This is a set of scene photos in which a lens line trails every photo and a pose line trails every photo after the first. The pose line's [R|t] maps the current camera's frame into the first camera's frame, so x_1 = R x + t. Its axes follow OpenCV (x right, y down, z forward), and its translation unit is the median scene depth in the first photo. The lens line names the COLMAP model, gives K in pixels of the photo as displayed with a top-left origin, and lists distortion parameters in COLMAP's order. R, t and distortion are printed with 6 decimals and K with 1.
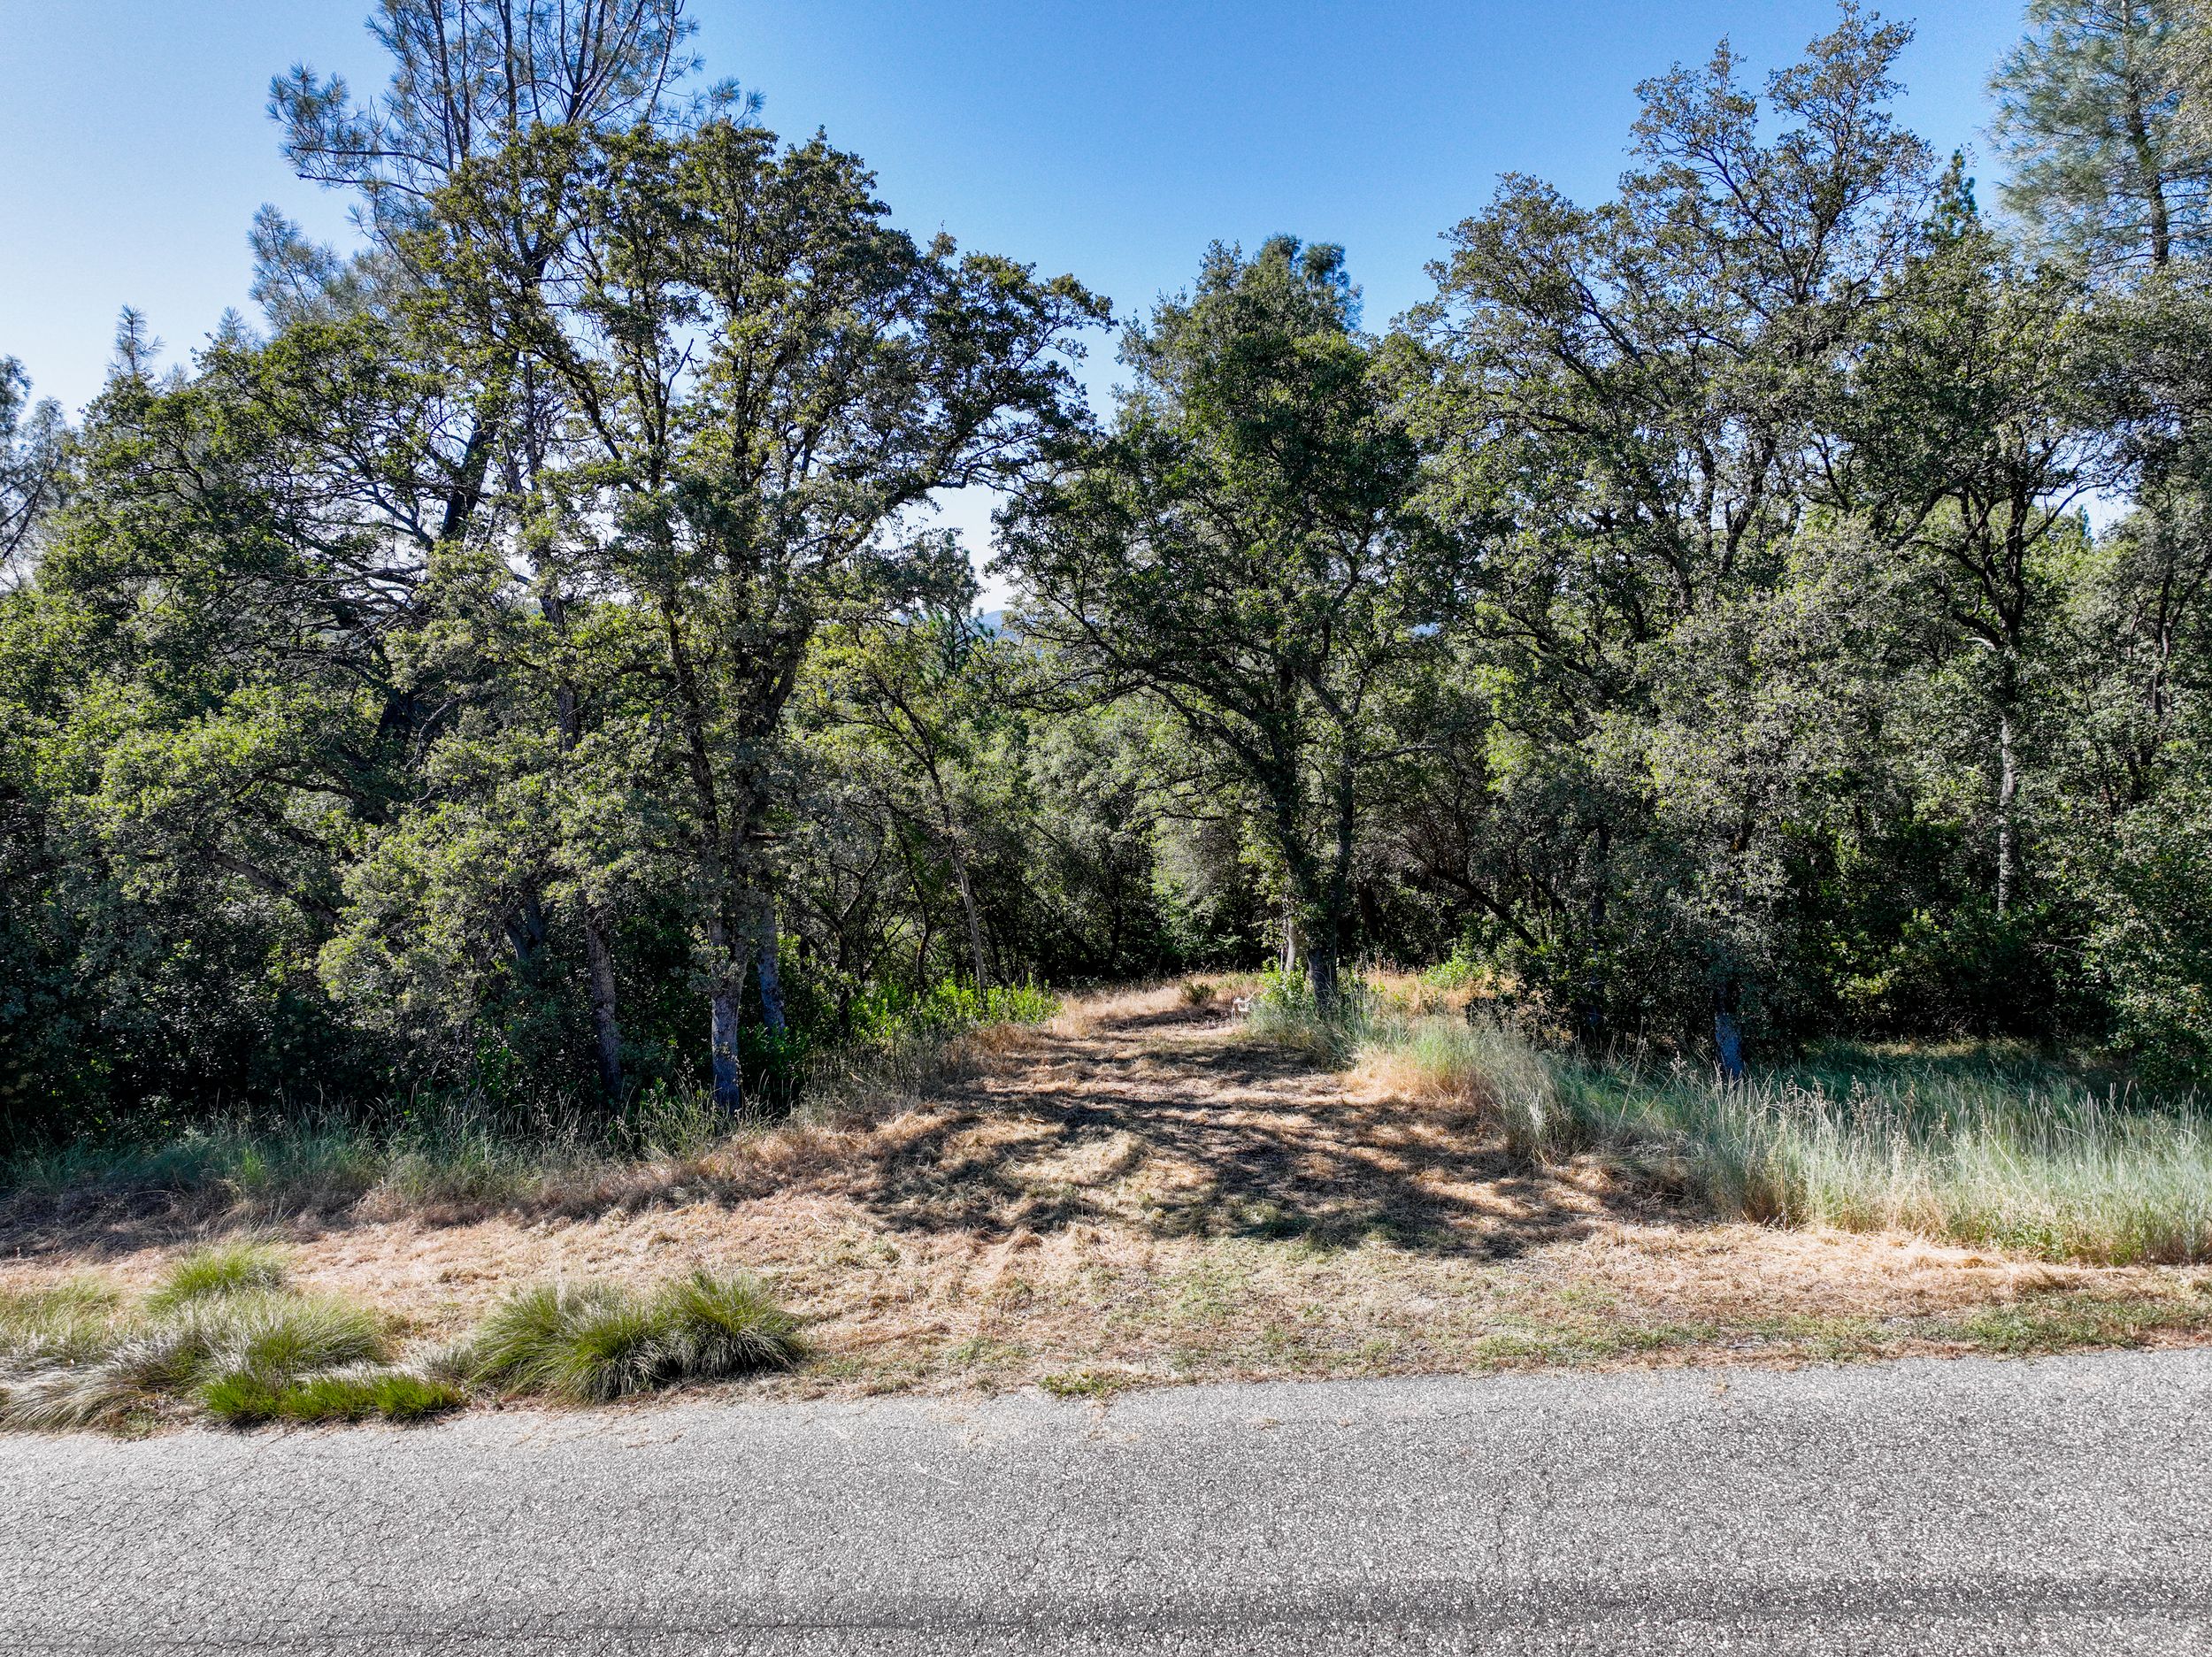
lens RADIAL K [[1546.1, 0, 1106.0], [0, 1546.1, 828.5], [0, 0, 1]] dist [0.006913, -0.000625]
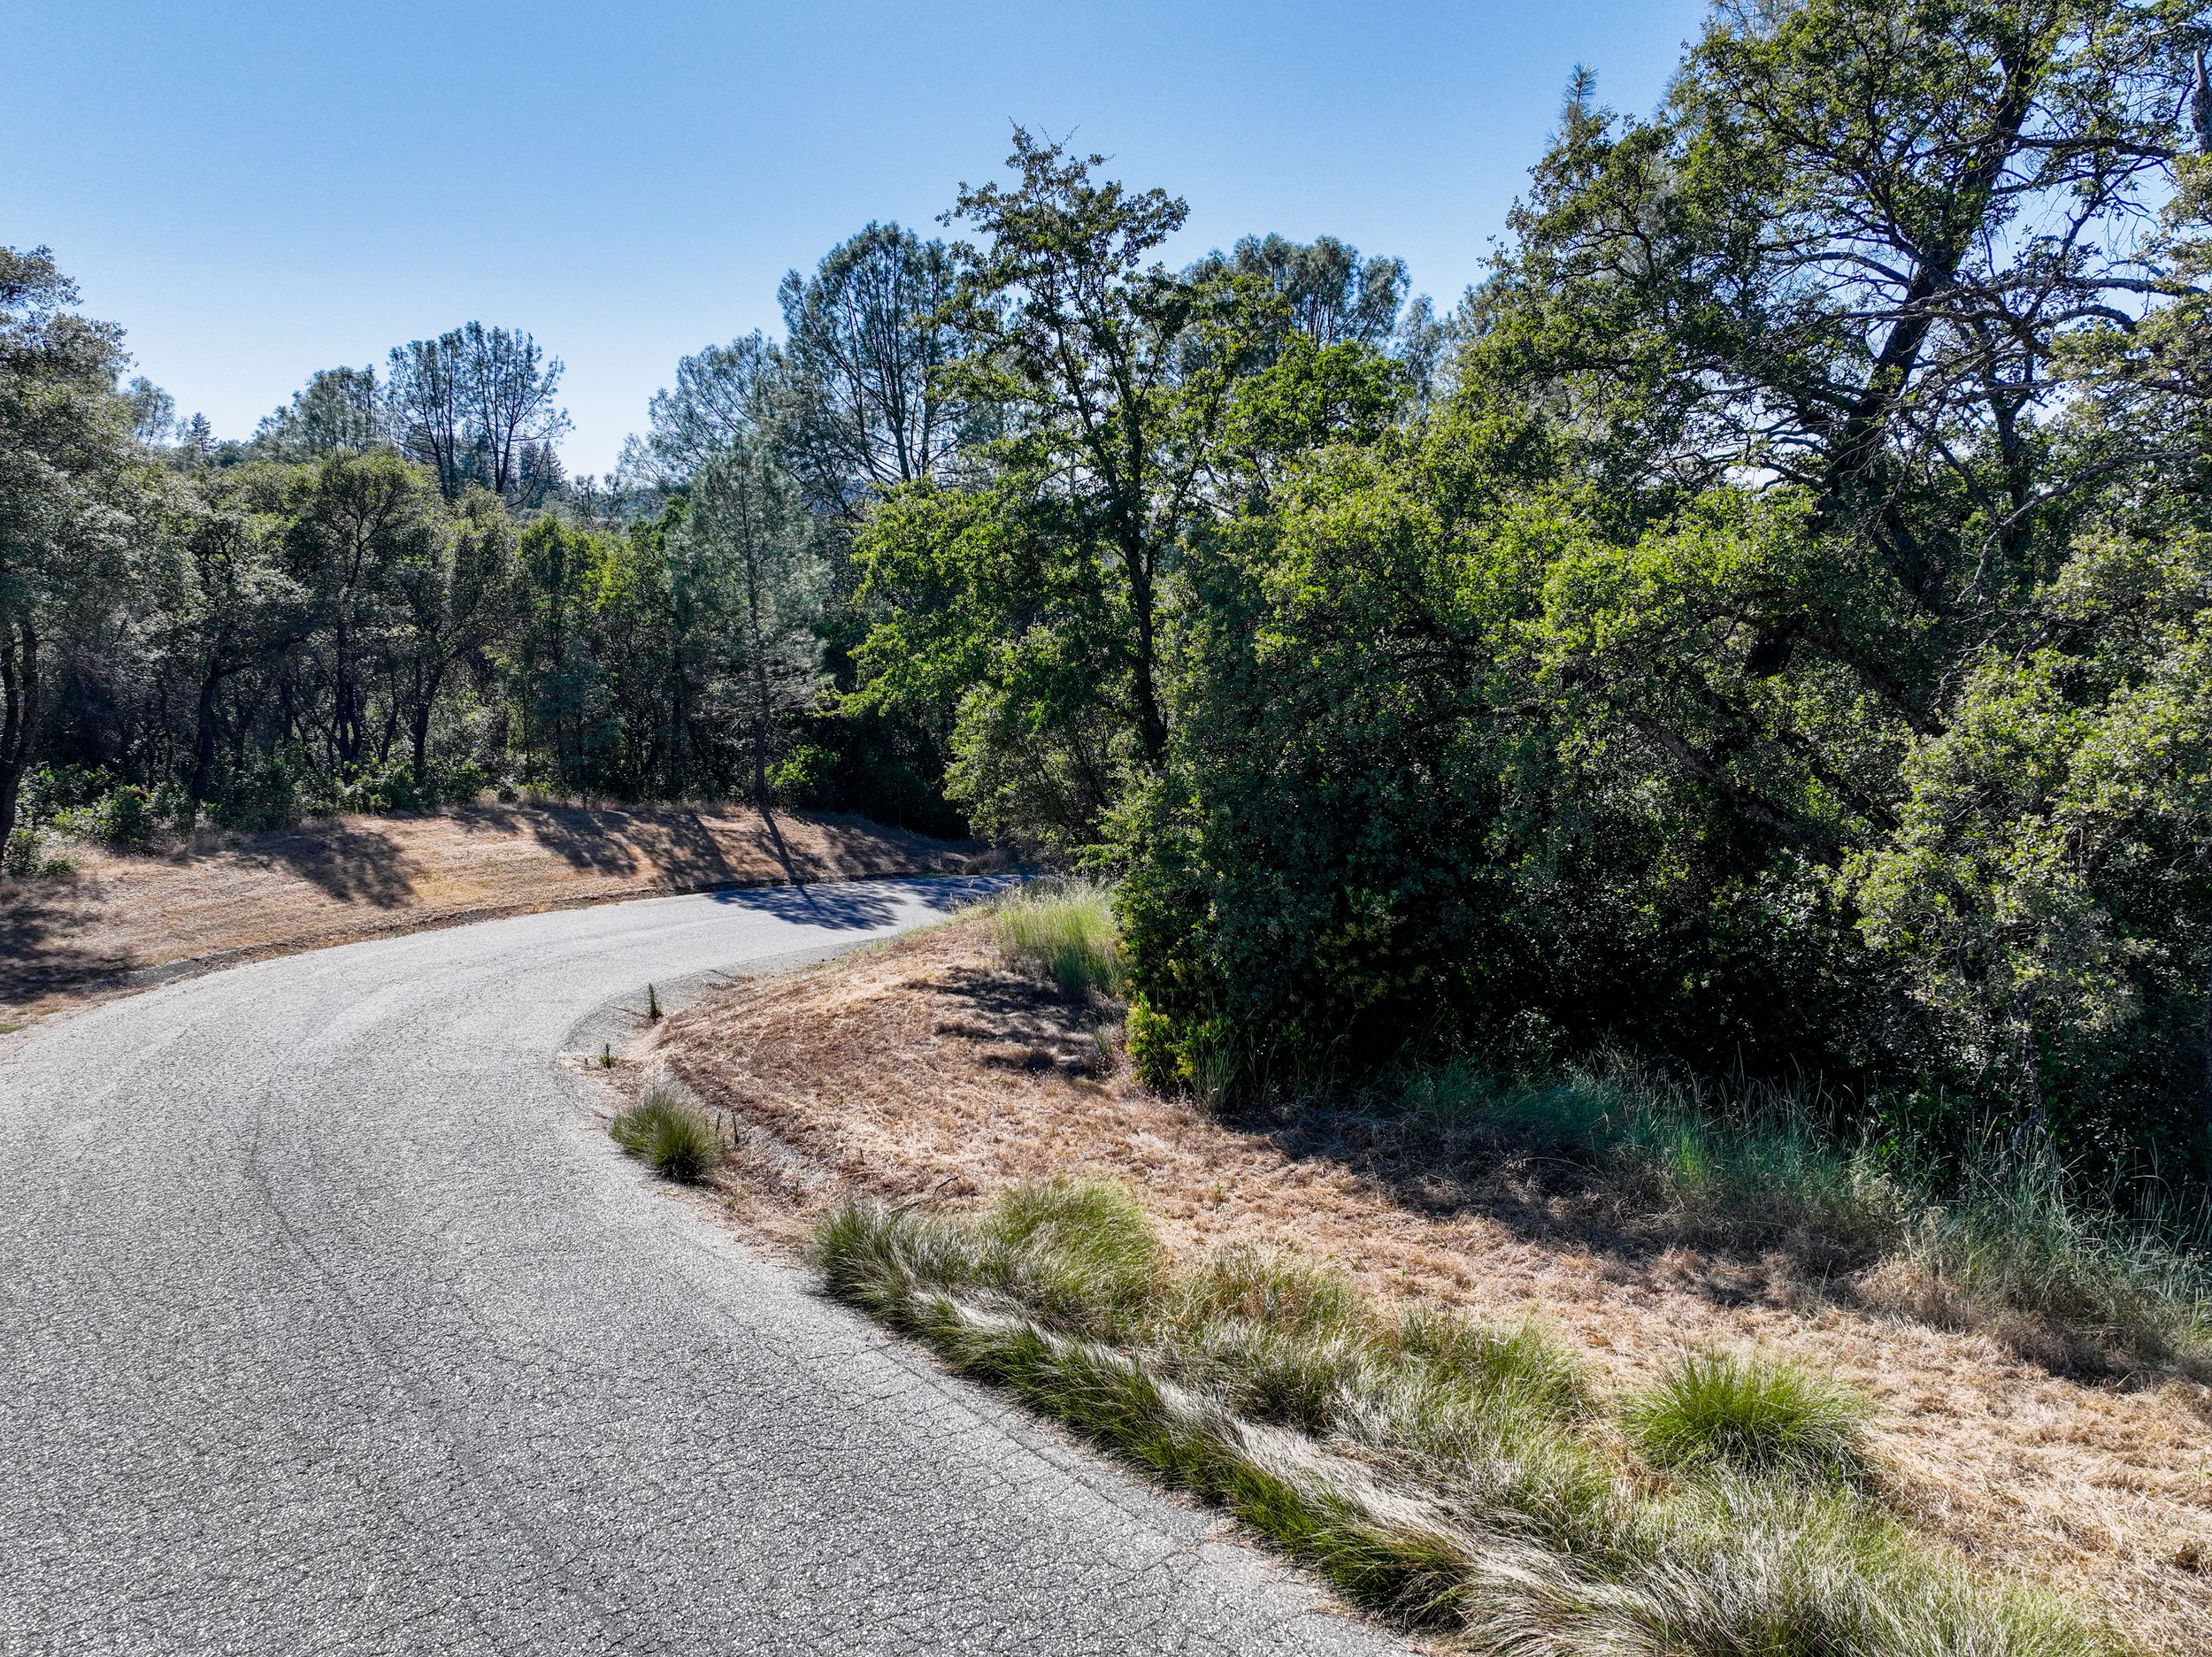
lens RADIAL K [[1546.1, 0, 1106.0], [0, 1546.1, 828.5], [0, 0, 1]] dist [0.006913, -0.000625]
pose [[0.724060, 0.118294, -0.679517, -0.269351], [-0.084780, 0.992976, 0.082526, 0.034231], [0.684507, -0.002144, 0.729003, 0.295547]]
